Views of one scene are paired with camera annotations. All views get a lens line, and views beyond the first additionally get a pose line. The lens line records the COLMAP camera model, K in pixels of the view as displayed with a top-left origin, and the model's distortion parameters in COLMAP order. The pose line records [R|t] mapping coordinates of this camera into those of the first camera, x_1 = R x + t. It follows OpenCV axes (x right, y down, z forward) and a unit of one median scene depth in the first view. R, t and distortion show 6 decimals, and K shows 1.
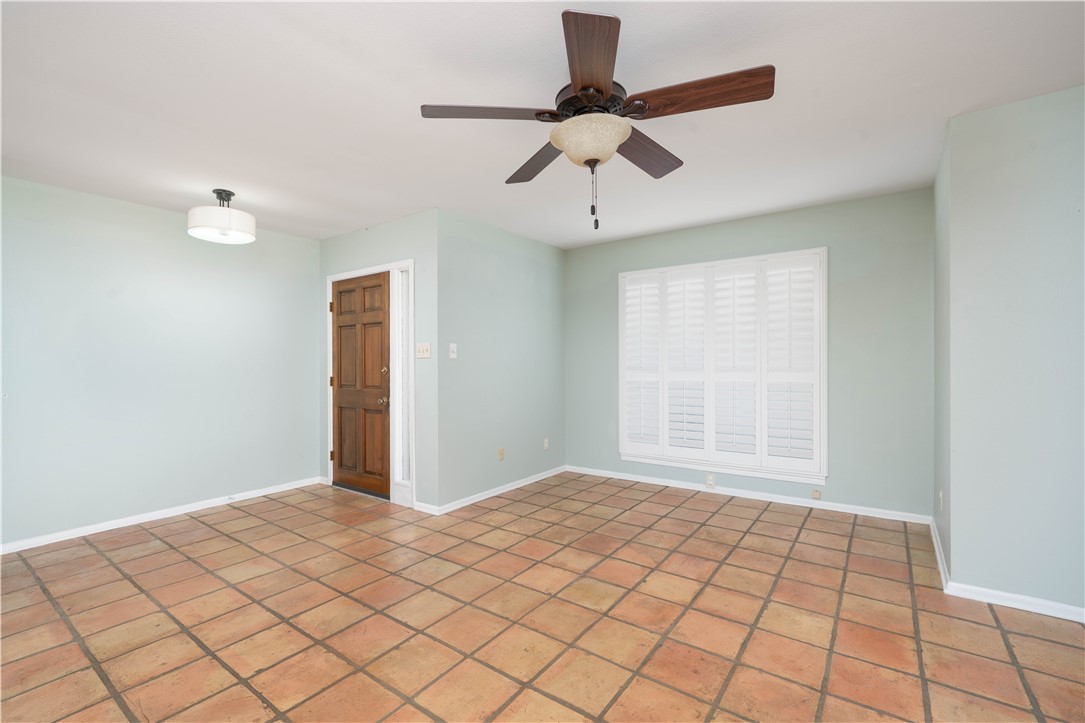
lens RADIAL K [[468.3, 0, 548.1], [0, 468.3, 359.8], [0, 0, 1]] dist [-0.005124, 0.000160]
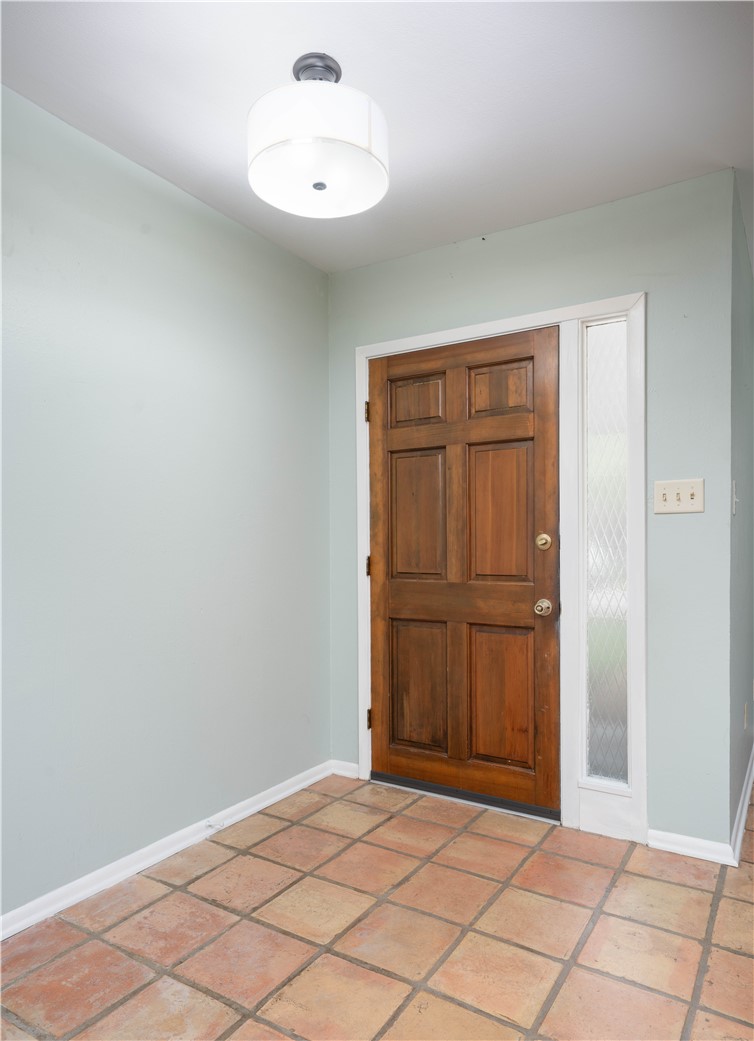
lens RADIAL K [[656.2, 0, 383.7], [0, 656.2, 551.7], [0, 0, 1]] dist [0.009756, 0.002056]
pose [[0.998361, 0.001459, 0.057211, -0.516862], [-0.002433, 0.999853, 0.016949, 0.021266], [-0.057178, -0.017061, 0.998218, 0.340980]]
